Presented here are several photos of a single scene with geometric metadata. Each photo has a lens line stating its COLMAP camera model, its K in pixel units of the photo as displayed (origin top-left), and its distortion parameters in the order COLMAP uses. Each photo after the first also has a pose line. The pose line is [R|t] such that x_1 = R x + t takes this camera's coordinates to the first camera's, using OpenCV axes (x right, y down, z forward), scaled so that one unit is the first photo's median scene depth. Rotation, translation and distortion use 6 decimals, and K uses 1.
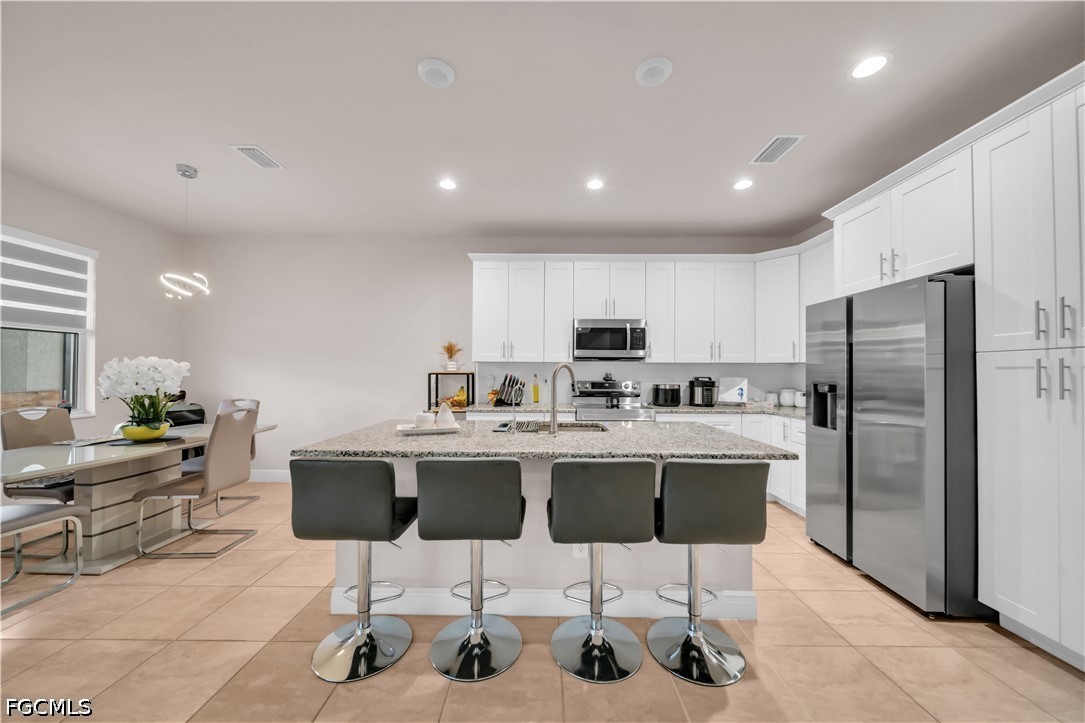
lens RADIAL K [[375.4, 0, 540.5], [0, 375.4, 368.5], [0, 0, 1]] dist [0.001294, 0.000156]
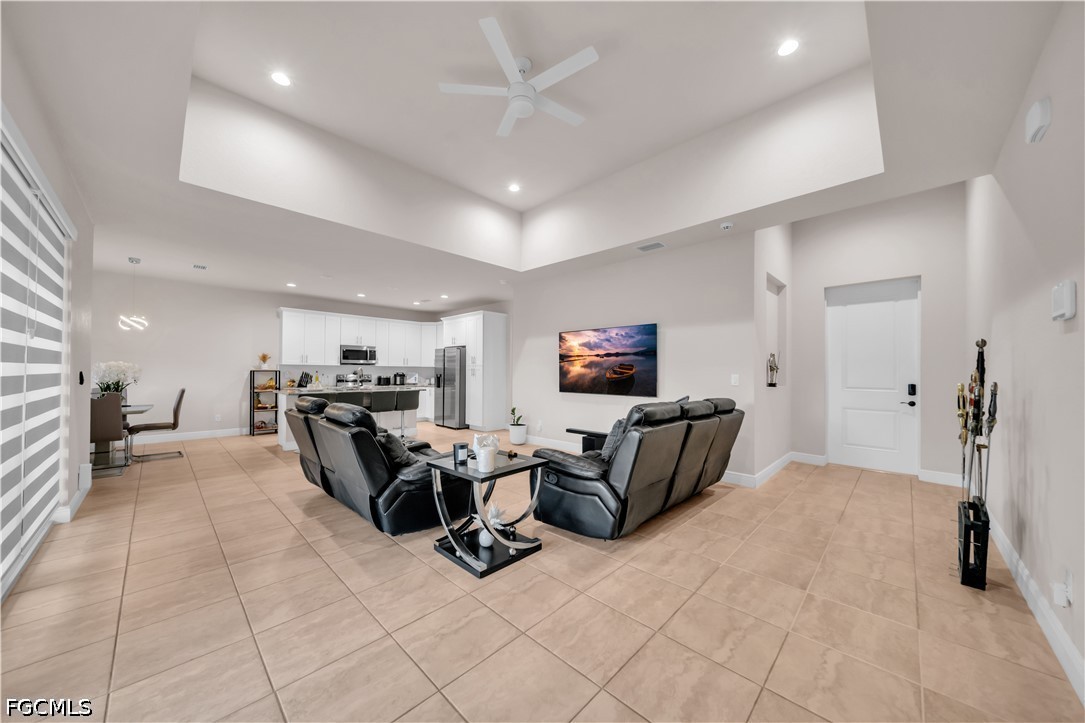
lens RADIAL K [[375.4, 0, 540.5], [0, 375.4, 368.5], [0, 0, 1]] dist [0.001294, 0.000156]
pose [[0.693535, 0.005736, 0.720400, -0.642789], [-0.010239, 0.999946, 0.001896, -0.015241], [-0.720350, -0.008691, 0.693556, -1.243519]]
